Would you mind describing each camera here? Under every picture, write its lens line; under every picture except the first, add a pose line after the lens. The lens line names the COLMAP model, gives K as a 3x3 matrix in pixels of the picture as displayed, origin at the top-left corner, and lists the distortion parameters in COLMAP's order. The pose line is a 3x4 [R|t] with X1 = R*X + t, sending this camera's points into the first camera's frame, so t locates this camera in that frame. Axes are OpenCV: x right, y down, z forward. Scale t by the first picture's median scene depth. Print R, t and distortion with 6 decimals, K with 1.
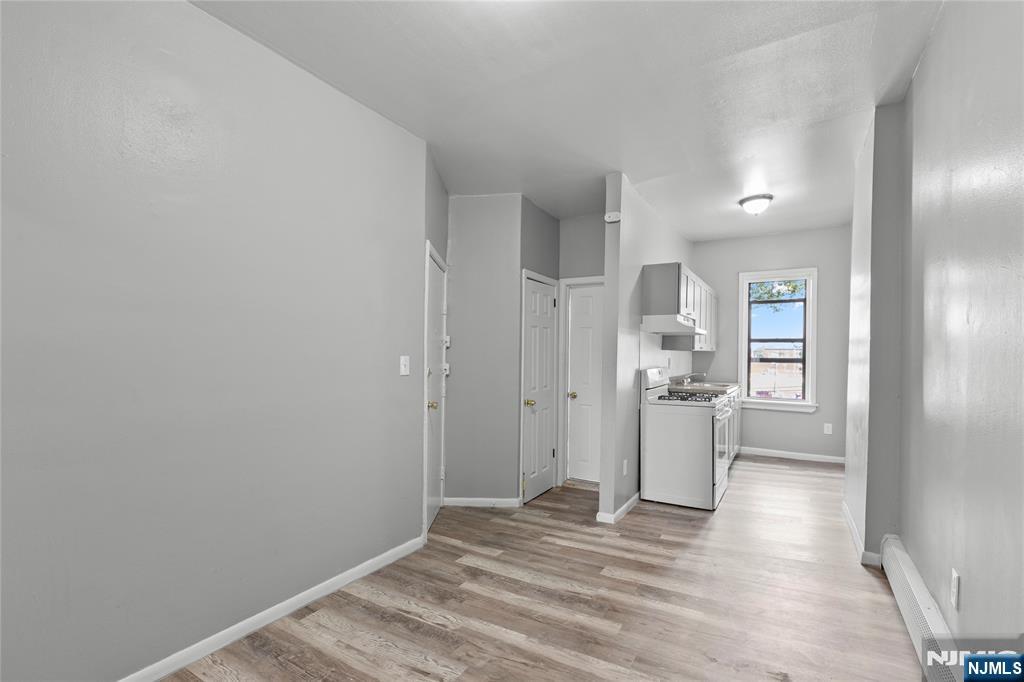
lens RADIAL K [[469.1, 0, 513.3], [0, 469.1, 356.1], [0, 0, 1]] dist [0.000423, 0.000155]
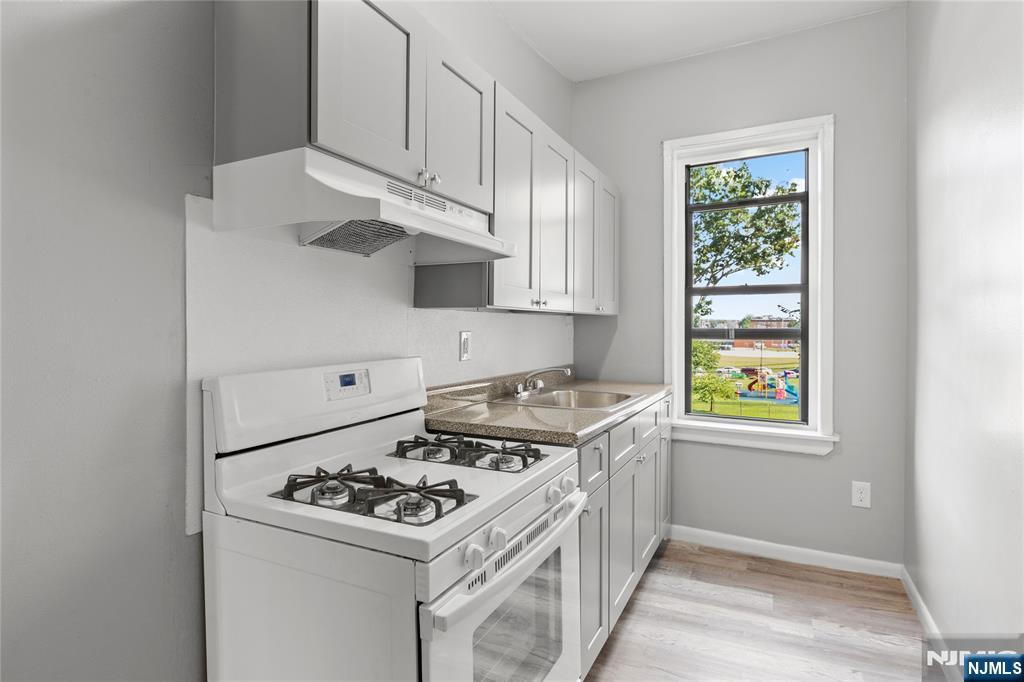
lens RADIAL K [[529.1, 0, 510.8], [0, 529.1, 332.0], [0, 0, 1]] dist [0.001204, -0.000140]
pose [[0.997812, -0.009778, 0.065394, 0.445321], [0.009661, 0.999951, 0.002091, 0.005423], [-0.065411, -0.001454, 0.997857, 0.744521]]
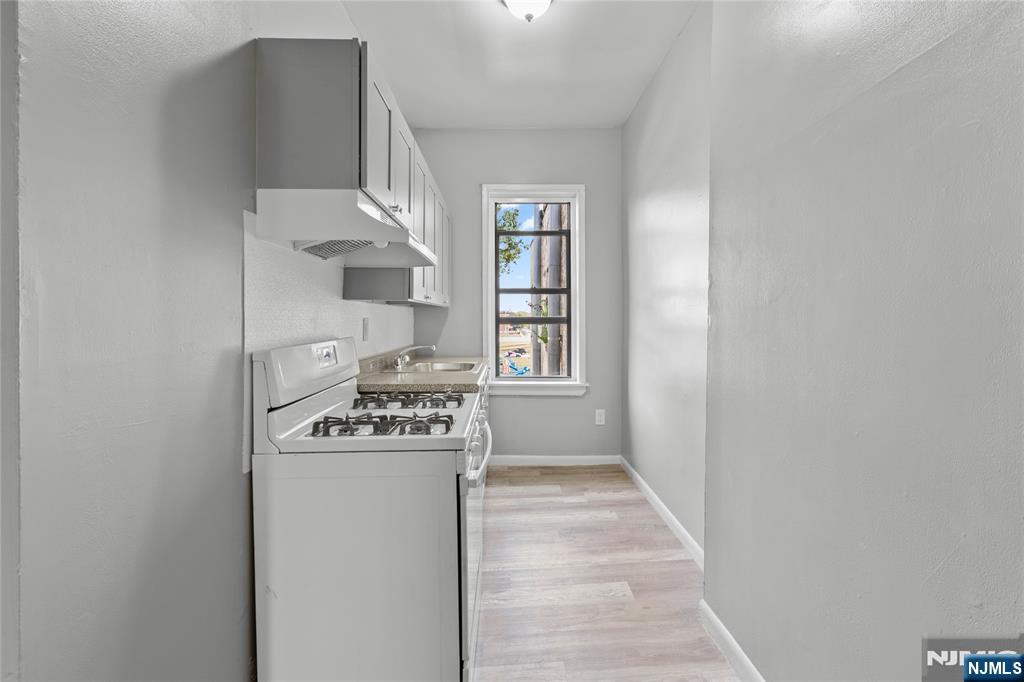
lens RADIAL K [[460.5, 0, 513.5], [0, 460.5, 322.9], [0, 0, 1]] dist [0.000466, 0.000066]
pose [[0.847584, -0.015929, 0.530423, 0.271787], [0.013347, 0.999873, 0.008700, 0.008868], [-0.530494, -0.000295, 0.847689, 0.665879]]
